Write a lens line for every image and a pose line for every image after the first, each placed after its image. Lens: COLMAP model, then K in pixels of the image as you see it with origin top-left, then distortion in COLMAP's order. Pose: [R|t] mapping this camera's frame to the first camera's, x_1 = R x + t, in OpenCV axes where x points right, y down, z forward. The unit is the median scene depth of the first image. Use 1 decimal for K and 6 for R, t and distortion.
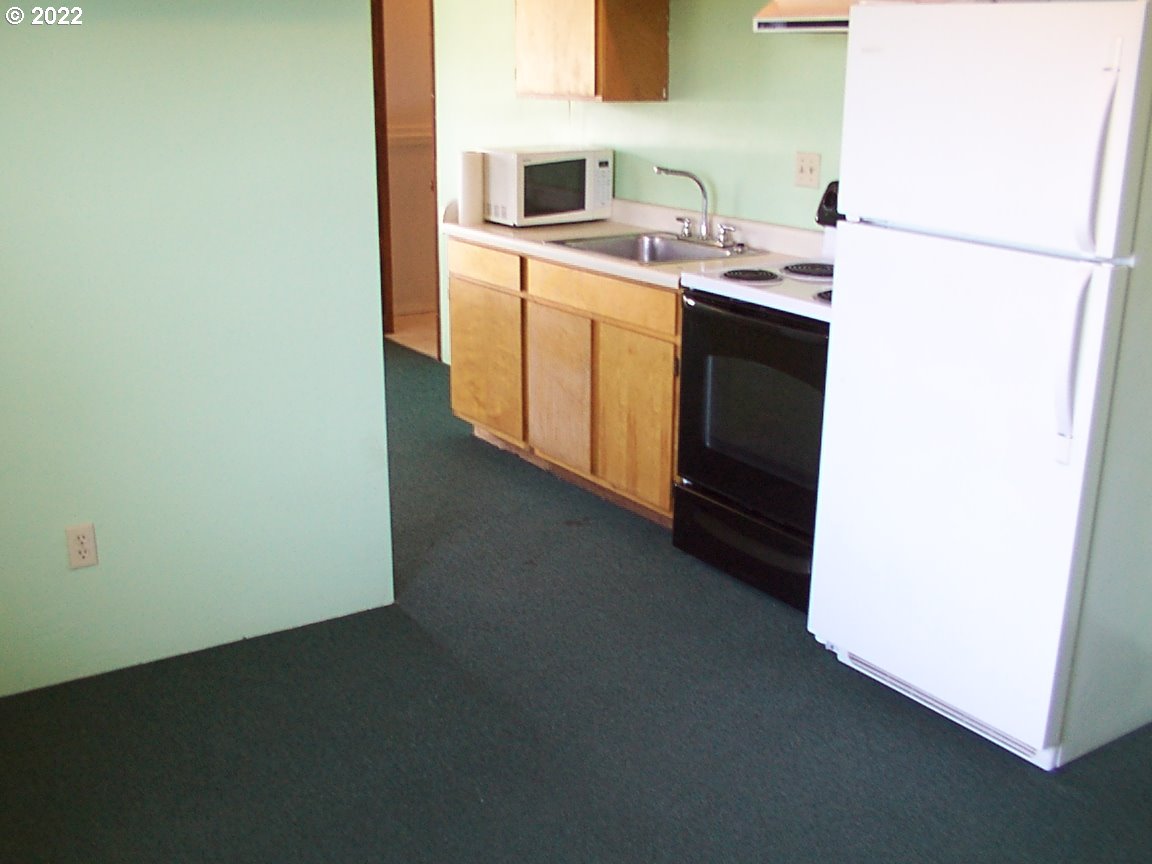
lens RADIAL K [[1268.2, 0, 576.0], [0, 1268.2, 432.0], [0, 0, 1]] dist [-0.204922, -0.000285]
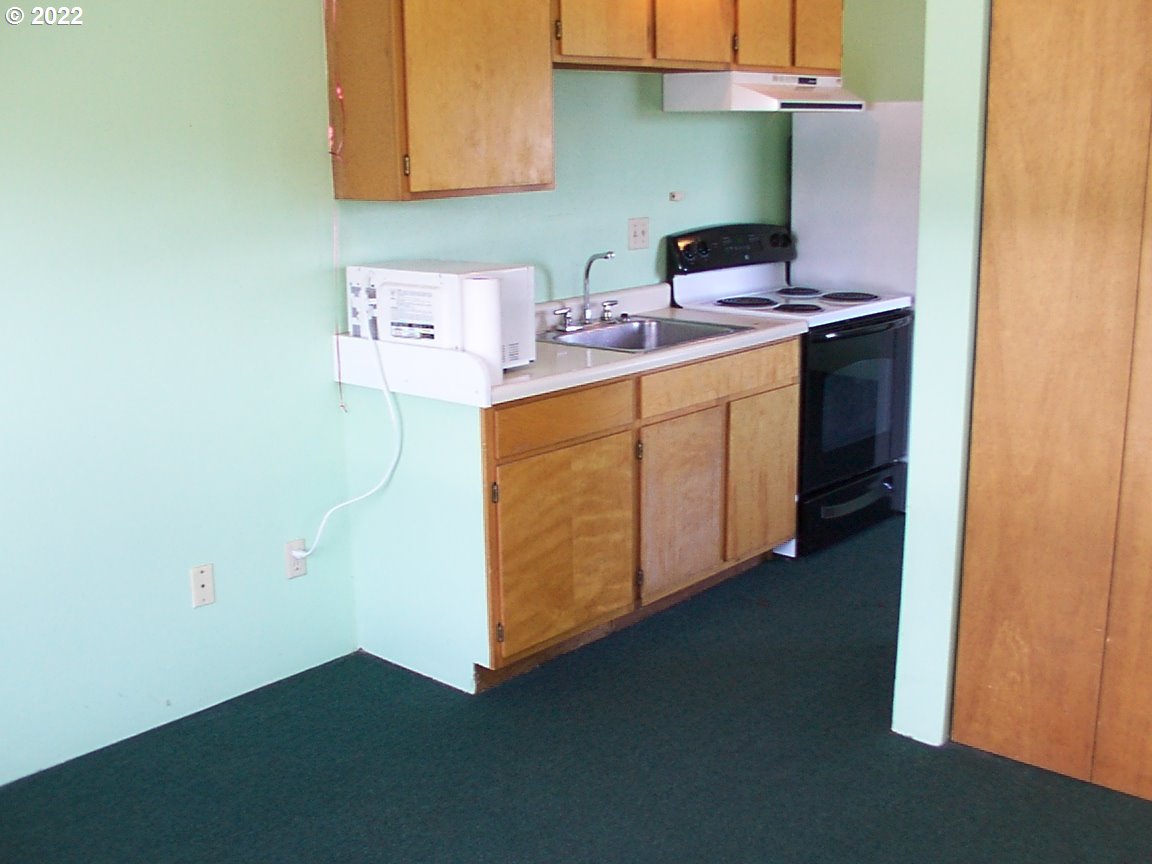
lens RADIAL K [[1268.2, 0, 576.0], [0, 1268.2, 432.0], [0, 0, 1]] dist [-0.204922, -0.000285]
pose [[-0.237273, -0.223512, 0.945380, -0.862039], [0.297990, 0.909509, 0.289821, -0.376151], [-0.924610, 0.350480, -0.149198, 1.233889]]
